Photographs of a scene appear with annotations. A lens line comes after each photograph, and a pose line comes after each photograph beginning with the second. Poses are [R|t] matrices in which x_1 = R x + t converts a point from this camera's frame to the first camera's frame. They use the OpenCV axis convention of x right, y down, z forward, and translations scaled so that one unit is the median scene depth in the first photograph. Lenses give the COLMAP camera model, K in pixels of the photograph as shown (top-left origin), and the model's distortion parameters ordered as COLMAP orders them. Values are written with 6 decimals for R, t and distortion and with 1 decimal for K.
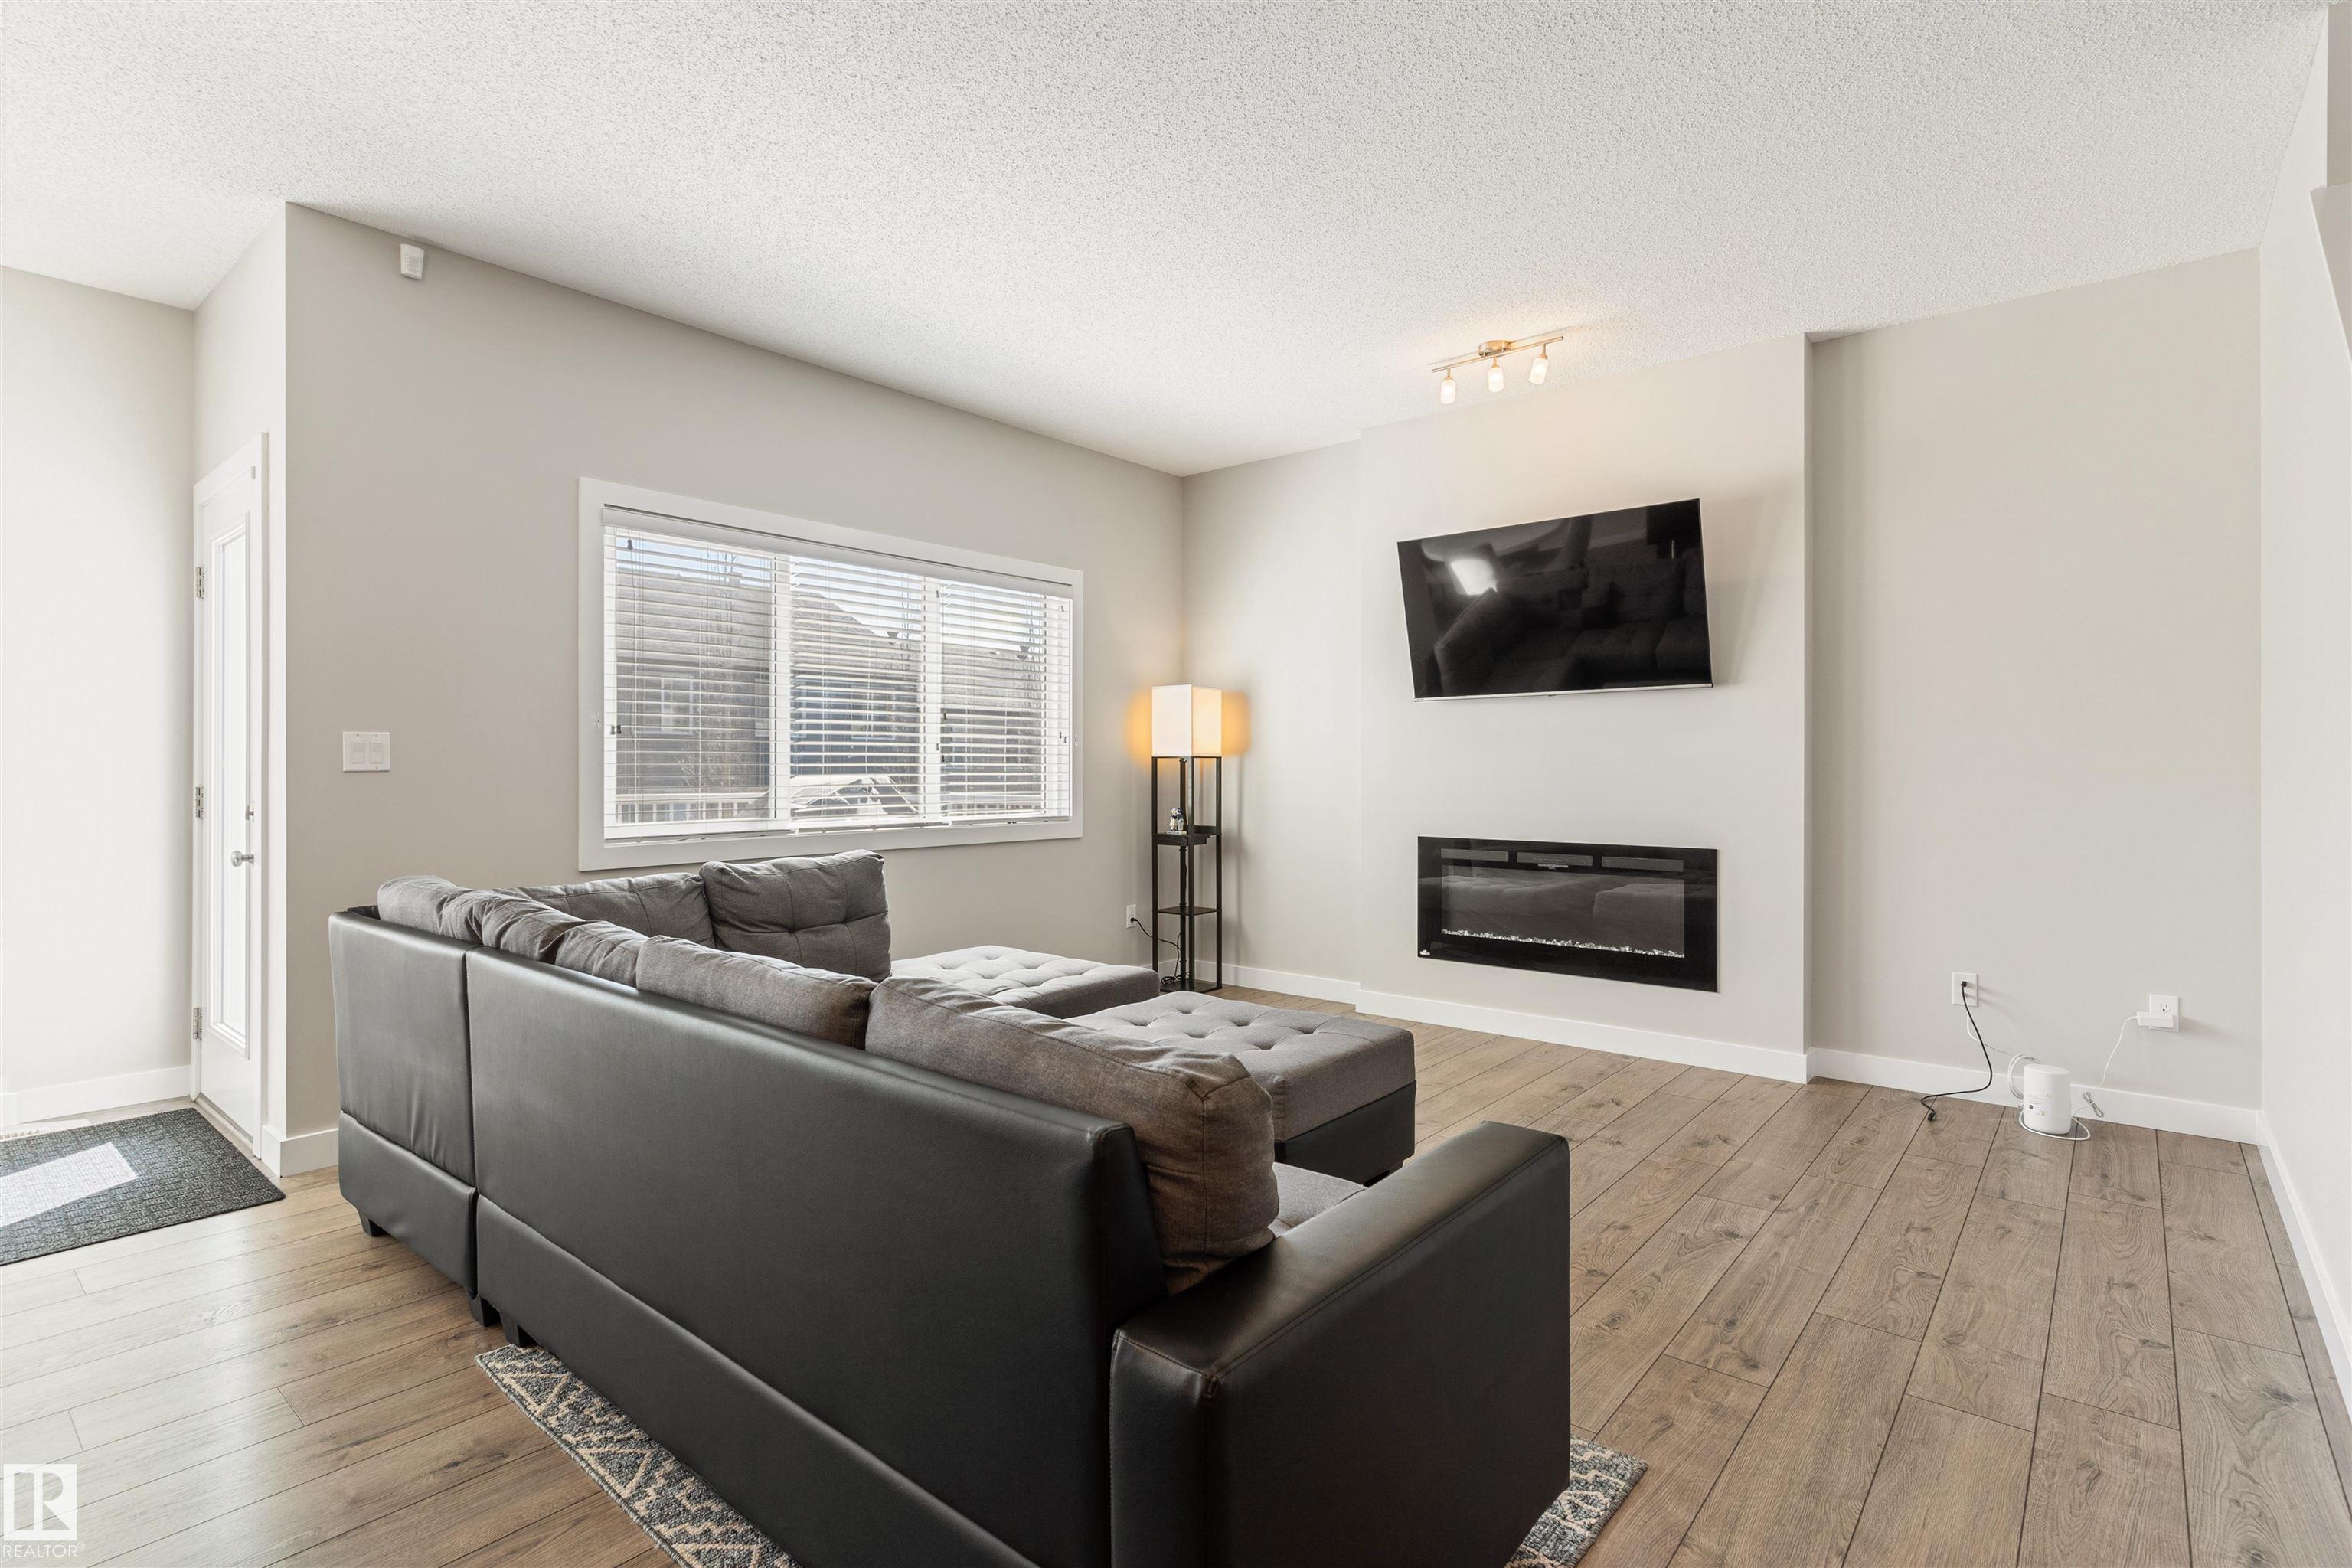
lens RADIAL K [[1130.6, 0, 1161.9], [0, 1130.6, 769.7], [0, 0, 1]] dist [0.004459, -0.000485]
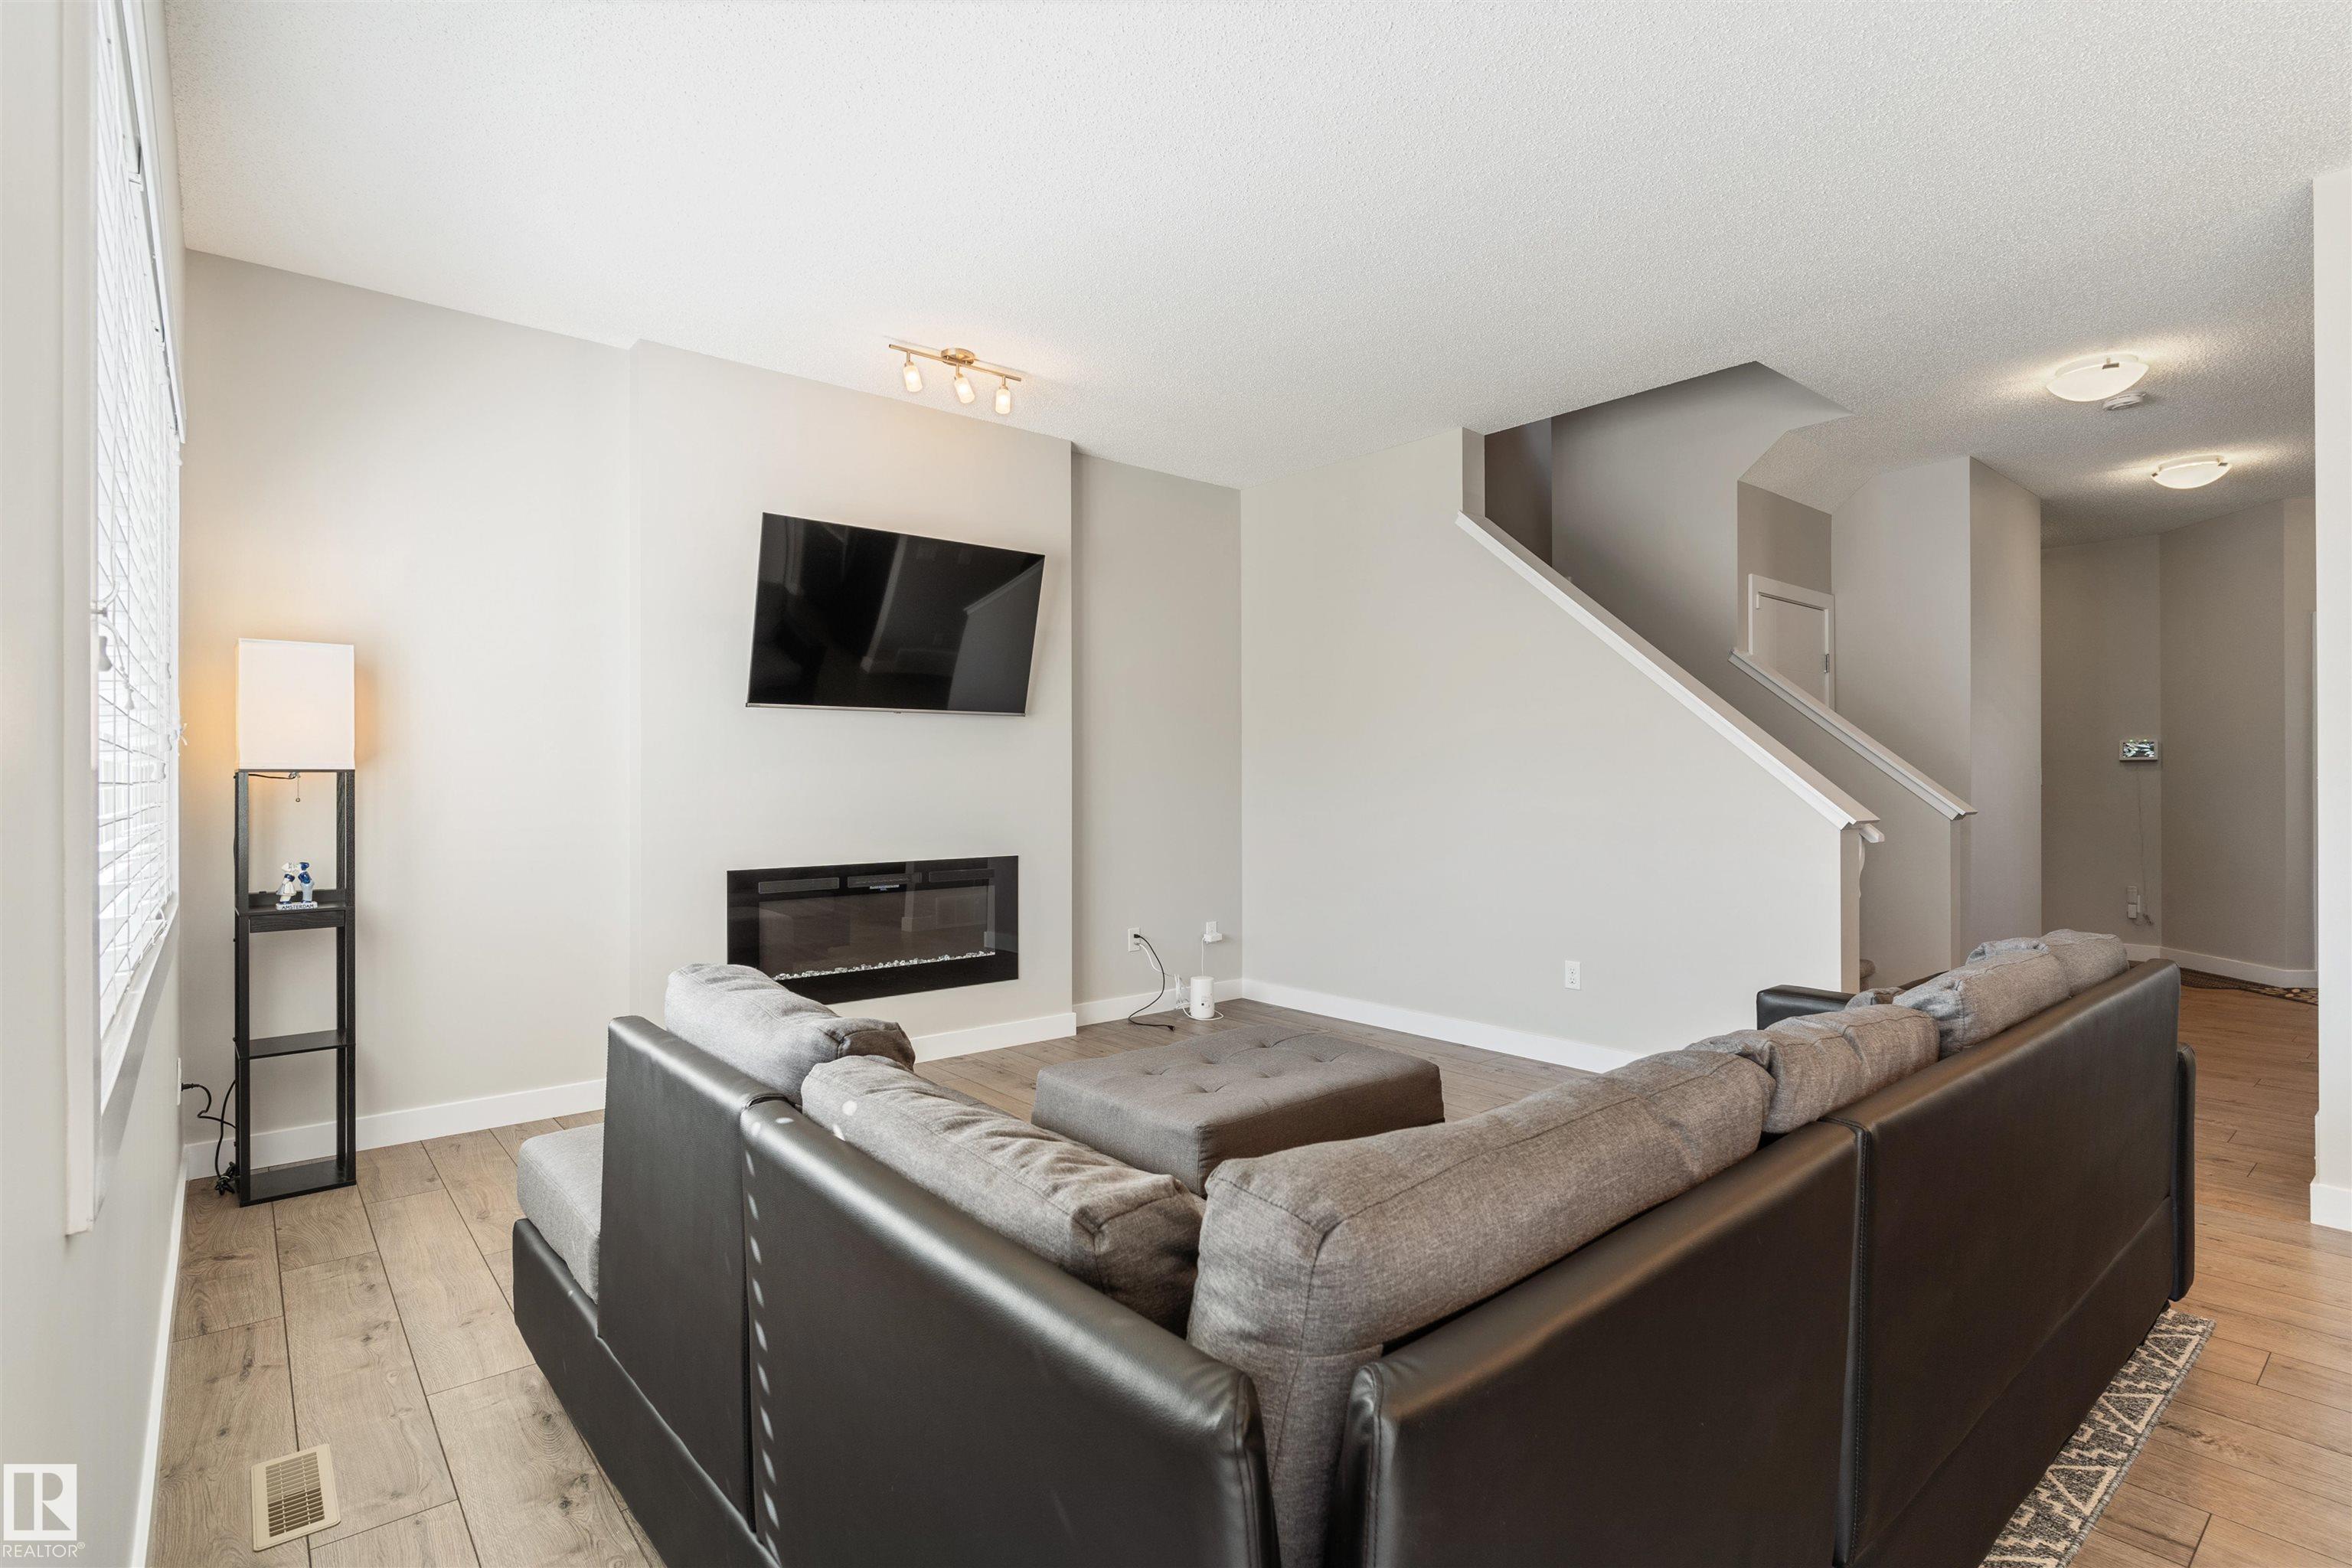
lens RADIAL K [[1130.6, 0, 1174.5], [0, 1130.6, 788.7], [0, 0, 1]] dist [0.004459, -0.000485]
pose [[0.163666, -0.006132, 0.986497, -0.624710], [0.001028, 0.999981, 0.006045, -0.006131], [-0.986515, 0.000025, 0.163670, 0.642479]]
